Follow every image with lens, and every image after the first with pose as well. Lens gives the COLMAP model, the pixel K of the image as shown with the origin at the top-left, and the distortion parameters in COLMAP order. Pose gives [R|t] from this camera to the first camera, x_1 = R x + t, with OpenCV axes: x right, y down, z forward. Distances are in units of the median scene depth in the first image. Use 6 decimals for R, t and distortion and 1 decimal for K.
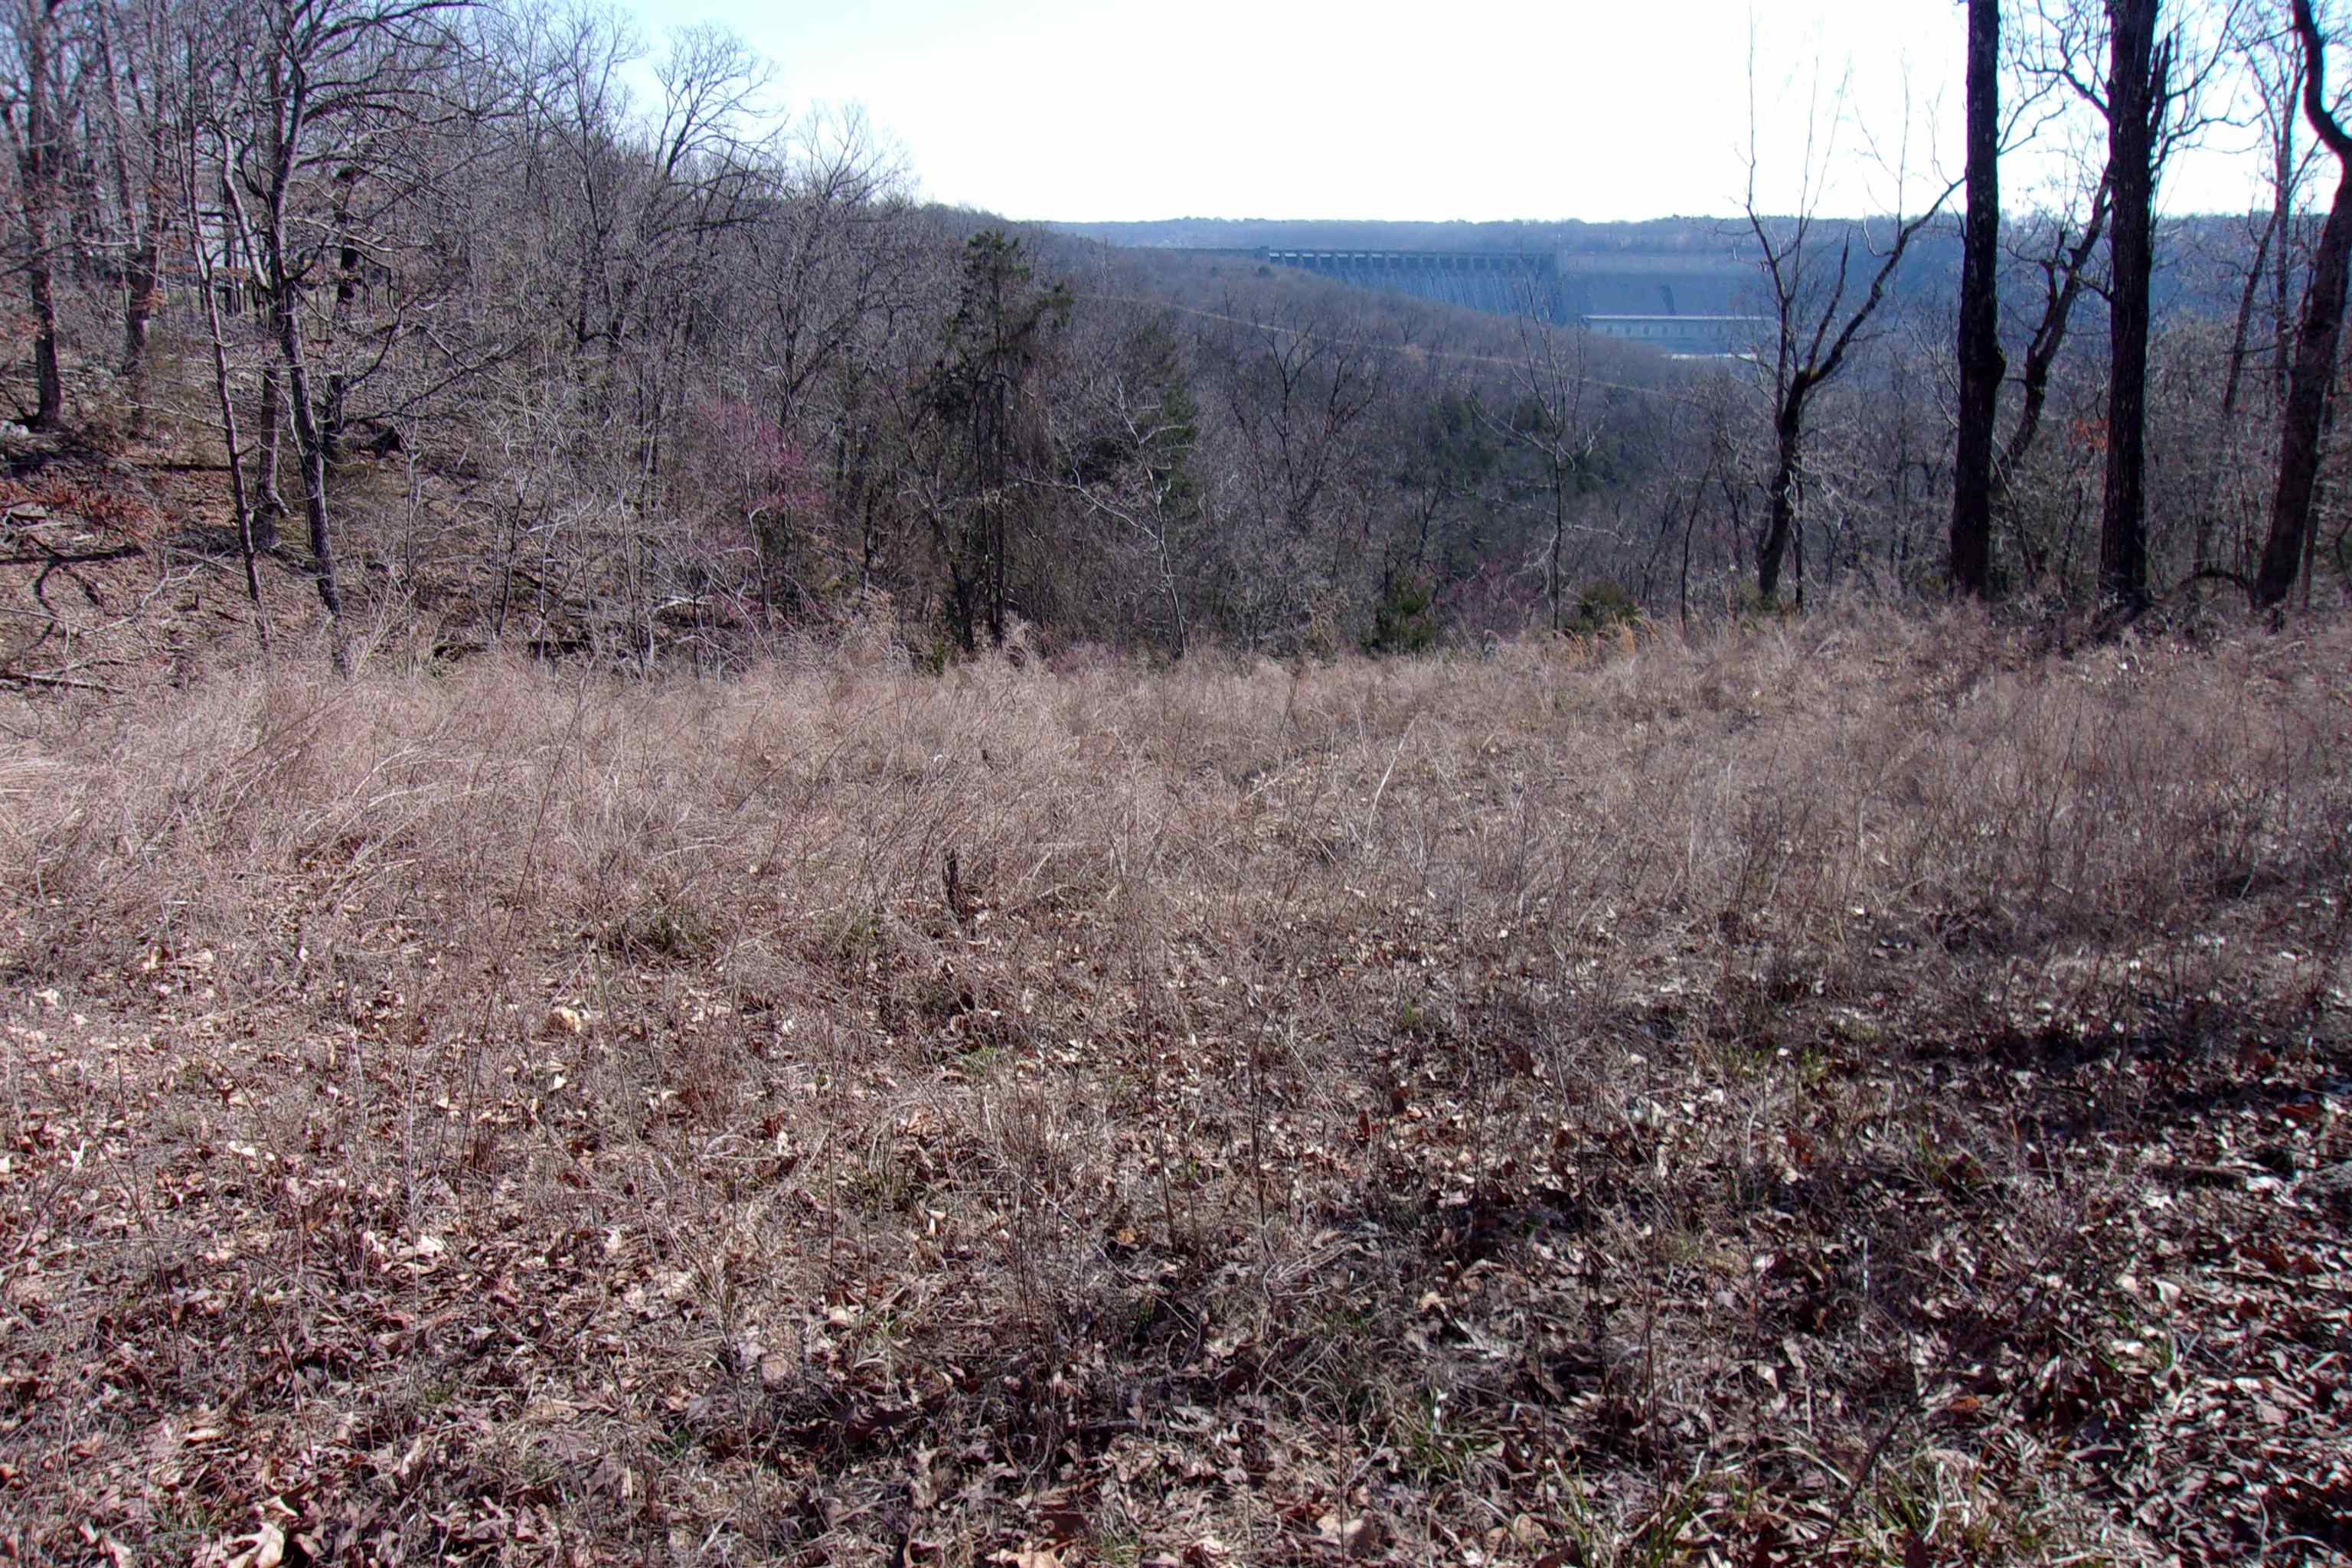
lens RADIAL K [[1857.8, 0, 1176.0], [0, 1857.8, 784.0], [0, 0, 1]] dist [-0.002276, 0.011021]
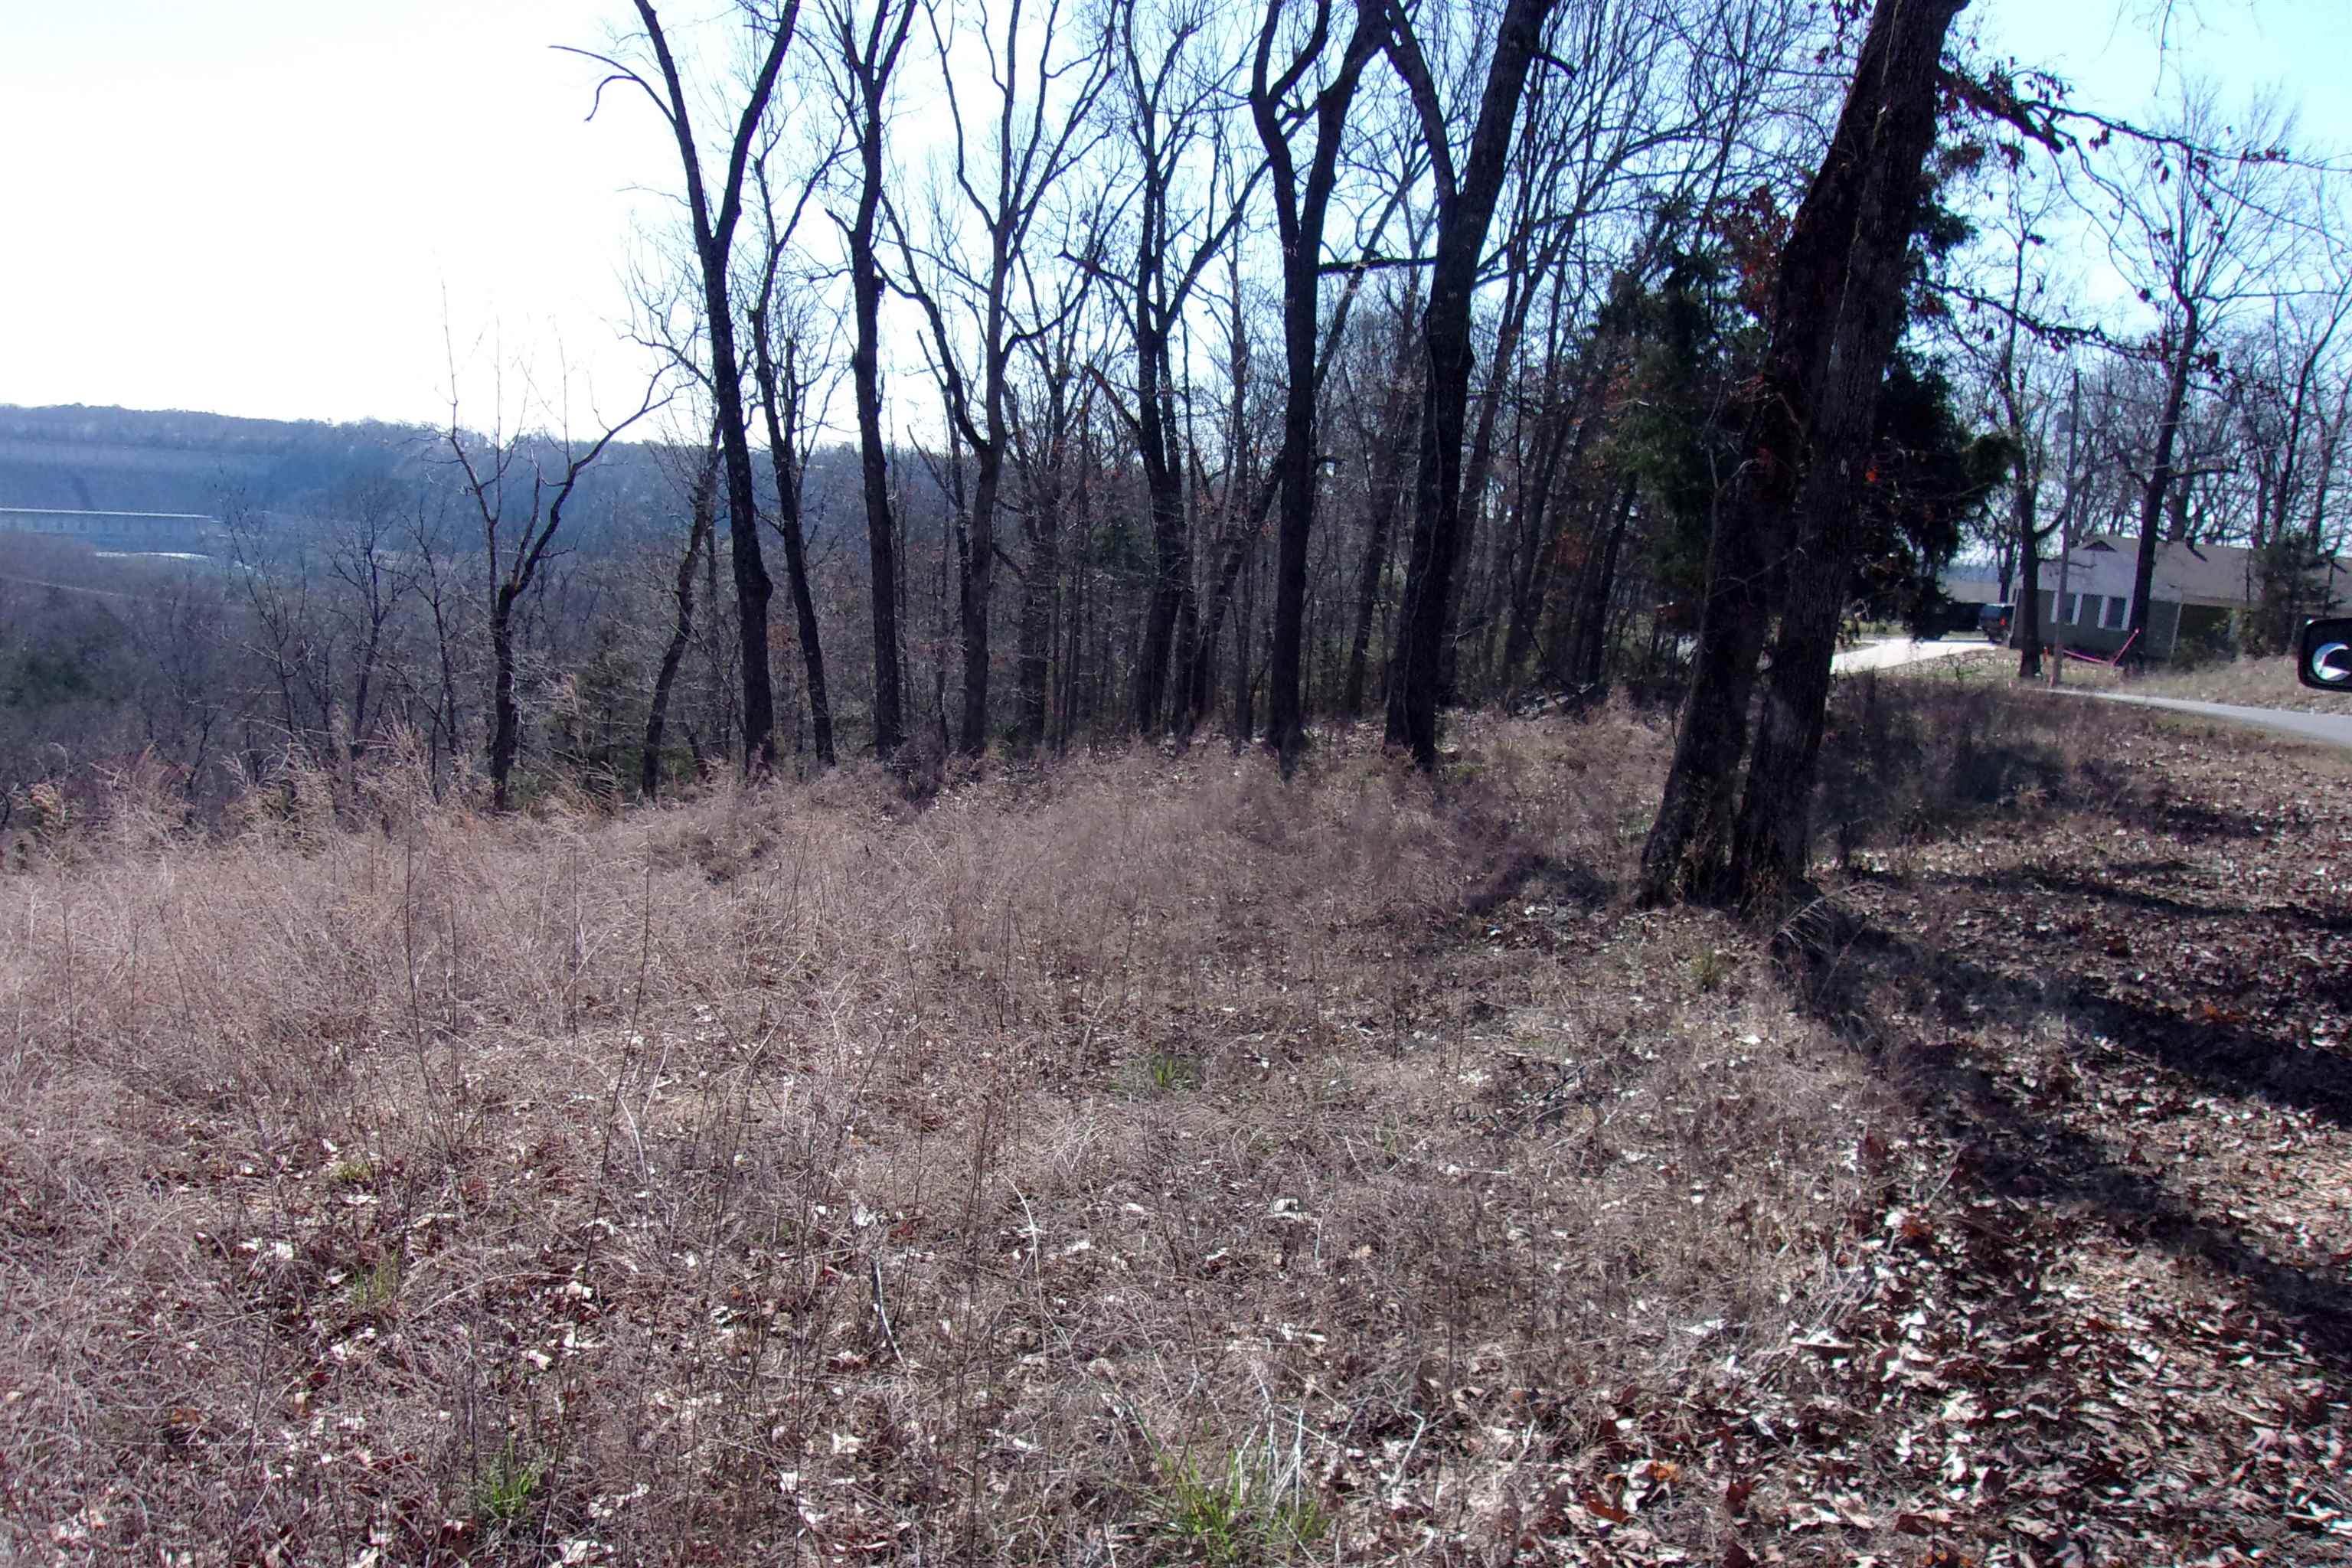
lens RADIAL K [[1873.7, 0, 1169.1], [0, 1873.7, 757.9], [0, 0, 1]] dist [-0.001241, 0.019150]
pose [[0.716174, -0.058786, 0.695442, -1.451046], [0.142506, 0.987770, -0.063258, 0.087185], [-0.683218, 0.144409, 0.715793, -0.588323]]
